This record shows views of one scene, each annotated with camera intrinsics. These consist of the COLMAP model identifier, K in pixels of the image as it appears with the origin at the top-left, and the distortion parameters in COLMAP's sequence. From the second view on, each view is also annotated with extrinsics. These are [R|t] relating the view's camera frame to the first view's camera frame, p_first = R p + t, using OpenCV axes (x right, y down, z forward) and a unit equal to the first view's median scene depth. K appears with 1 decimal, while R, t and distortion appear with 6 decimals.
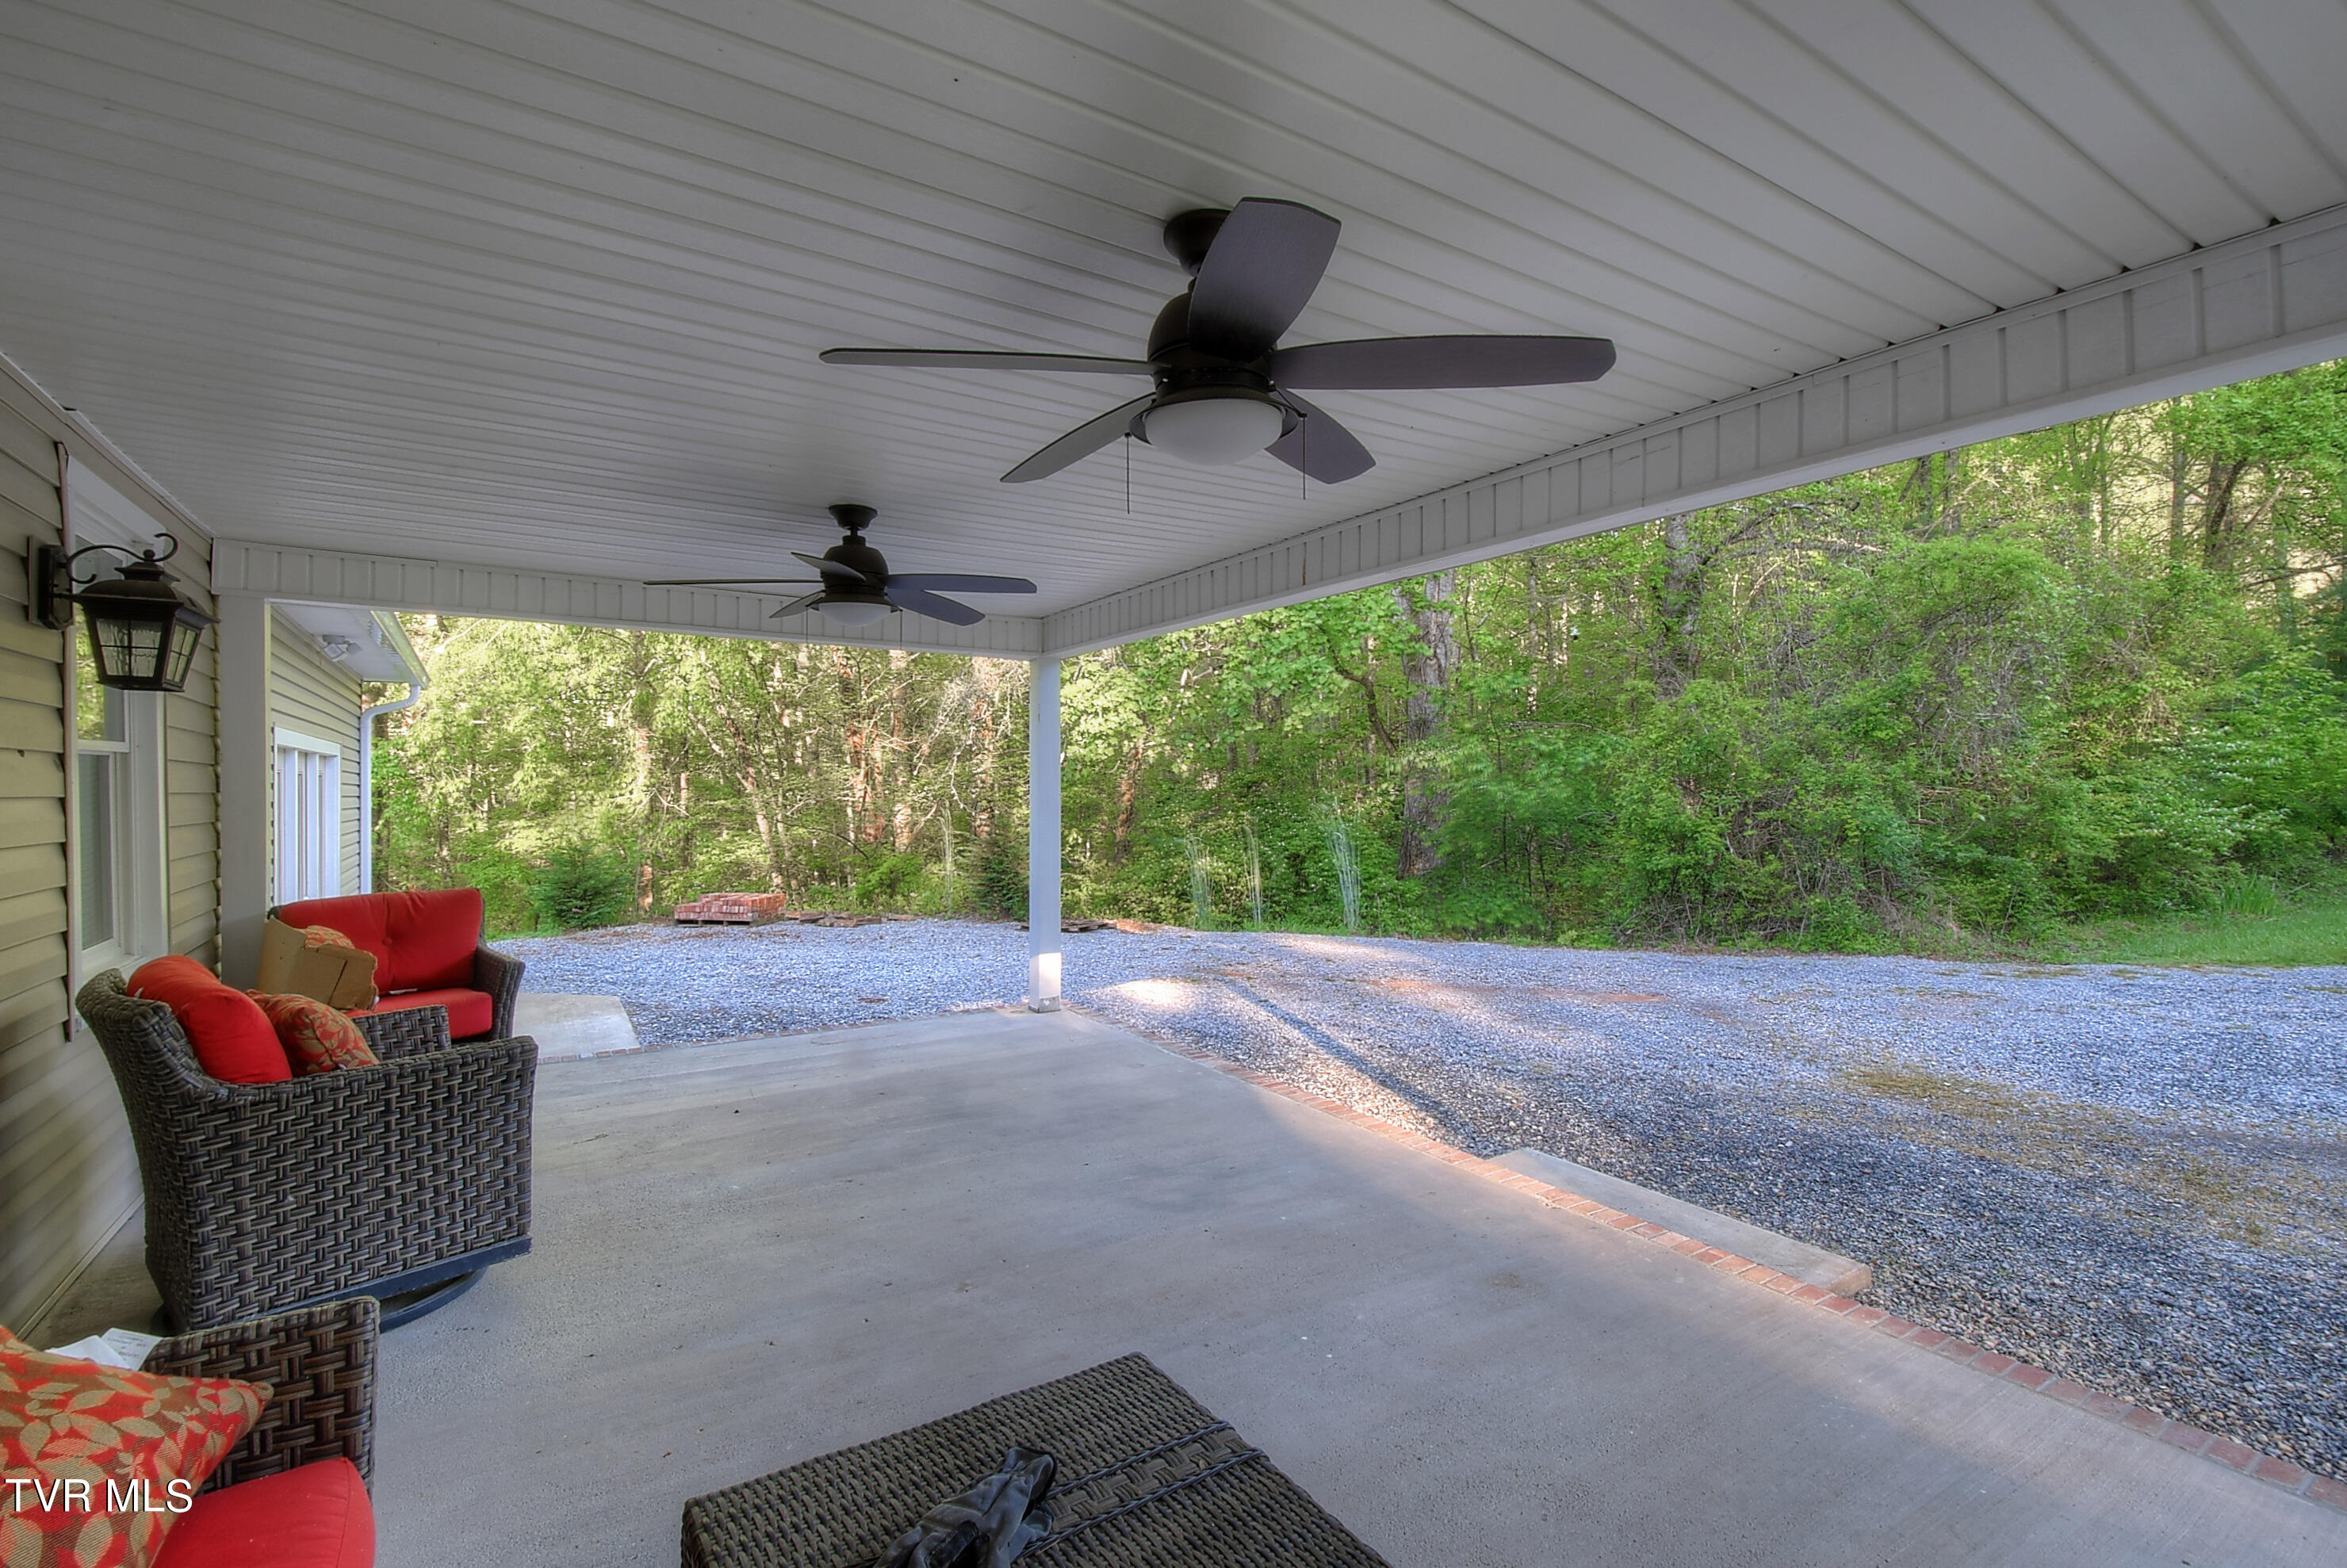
lens RADIAL K [[1024.4, 0, 1164.4], [0, 1024.4, 779.9], [0, 0, 1]] dist [0.001359, -0.006151]
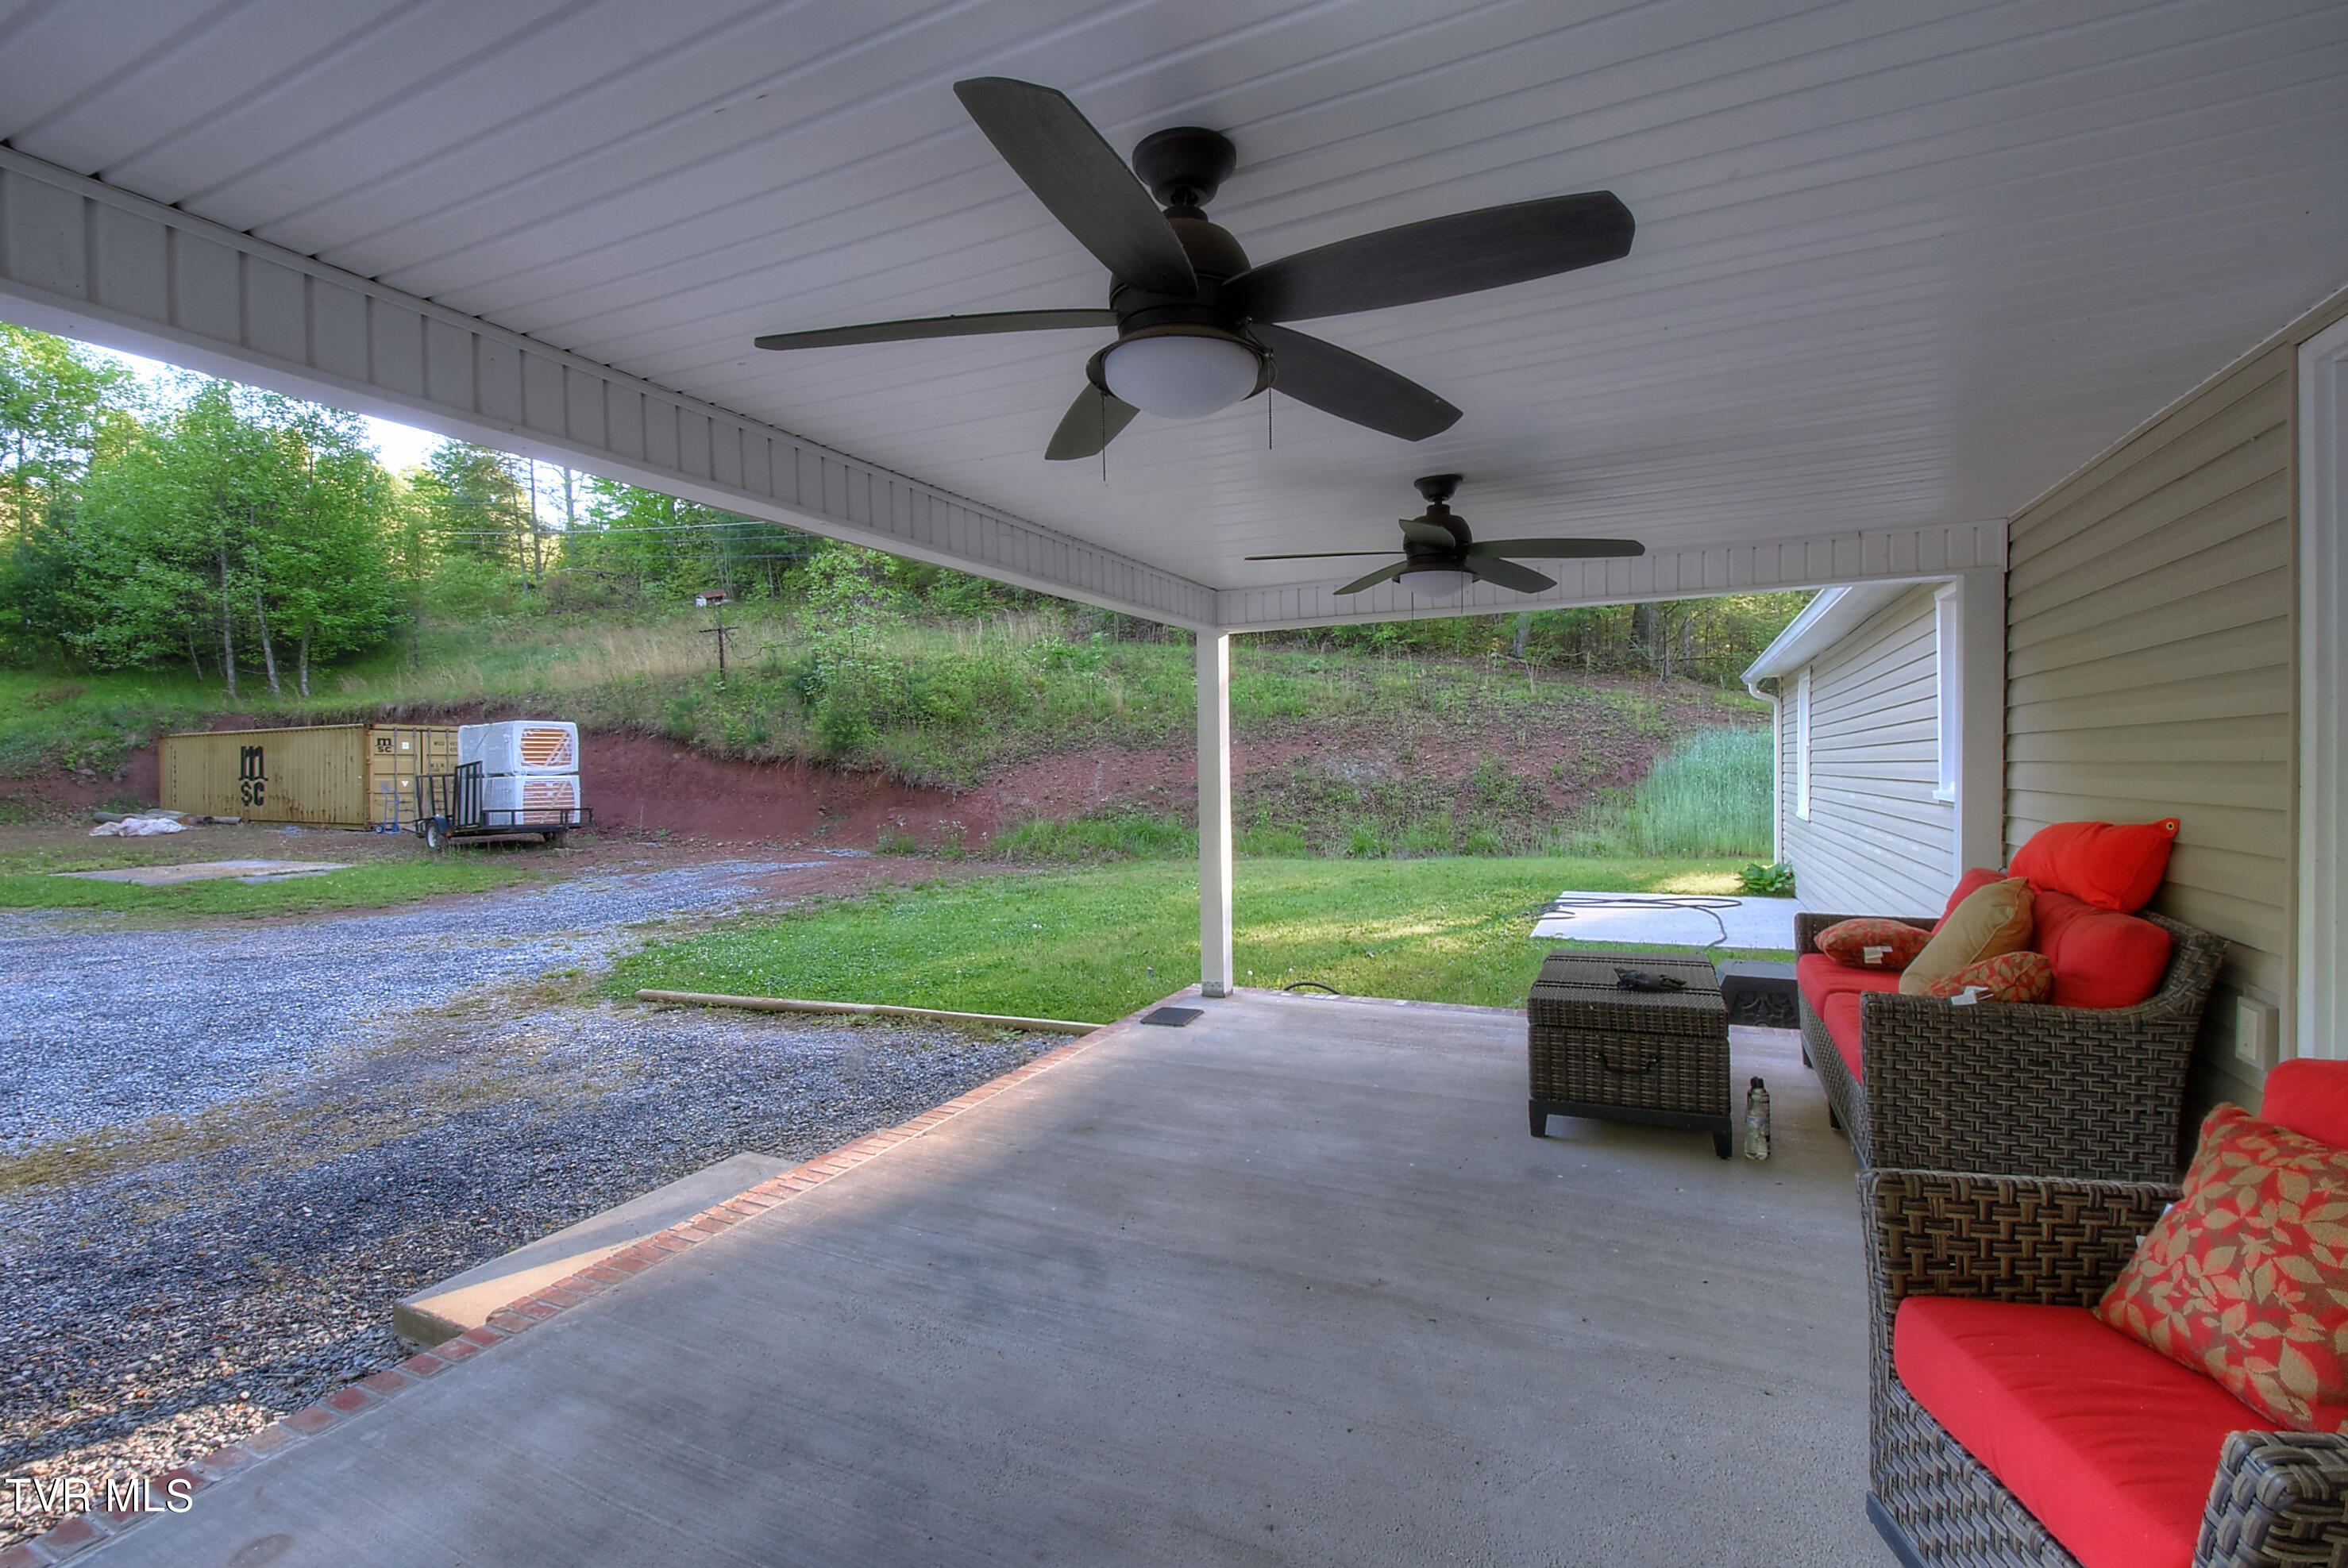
lens RADIAL K [[1024.9, 0, 1164.9], [0, 1024.9, 779.9], [0, 0, 1]] dist [0.001359, -0.006151]
pose [[-0.516660, -0.004920, 0.856176, -0.171085], [0.008849, 0.999899, 0.011086, 0.000986], [-0.856145, 0.013304, -0.516565, 0.309071]]
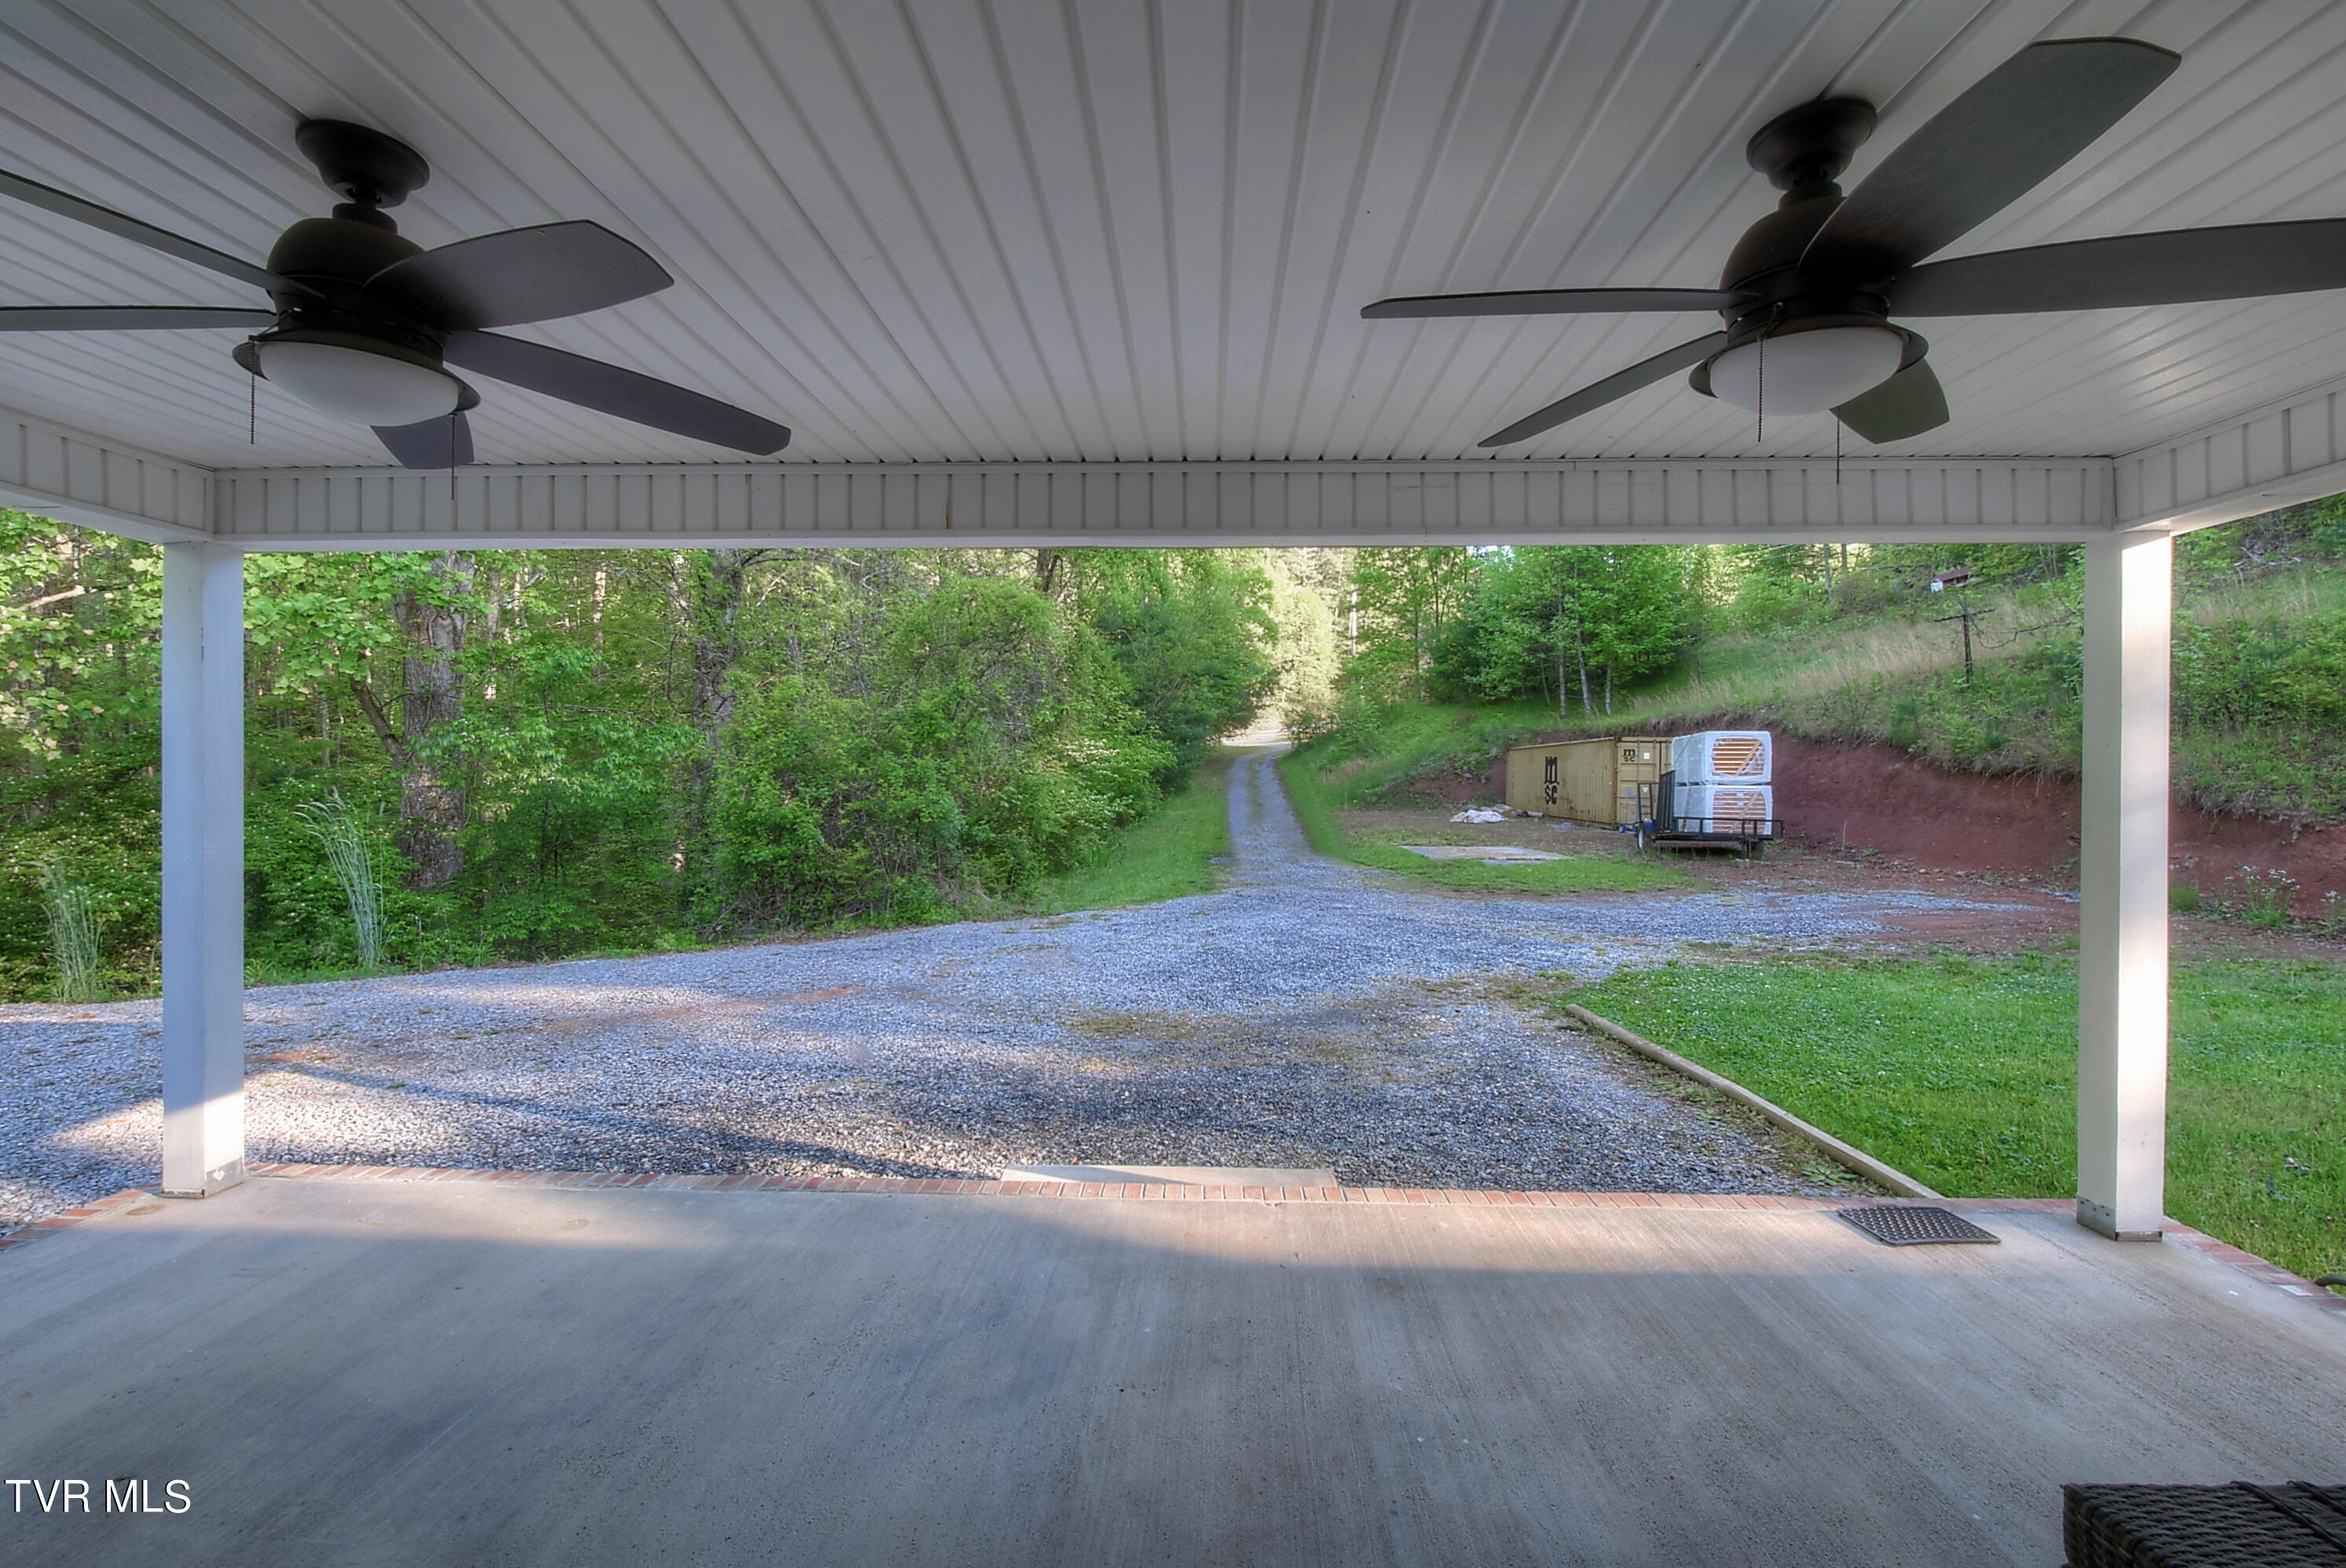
lens RADIAL K [[1024.0, 0, 1163.9], [0, 1024.0, 779.9], [0, 0, 1]] dist [0.001359, -0.006151]
pose [[0.568105, 0.003344, 0.822949, -0.117094], [-0.011508, 0.999926, 0.003881, -0.000939], [-0.822876, -0.011675, 0.568101, 0.117768]]
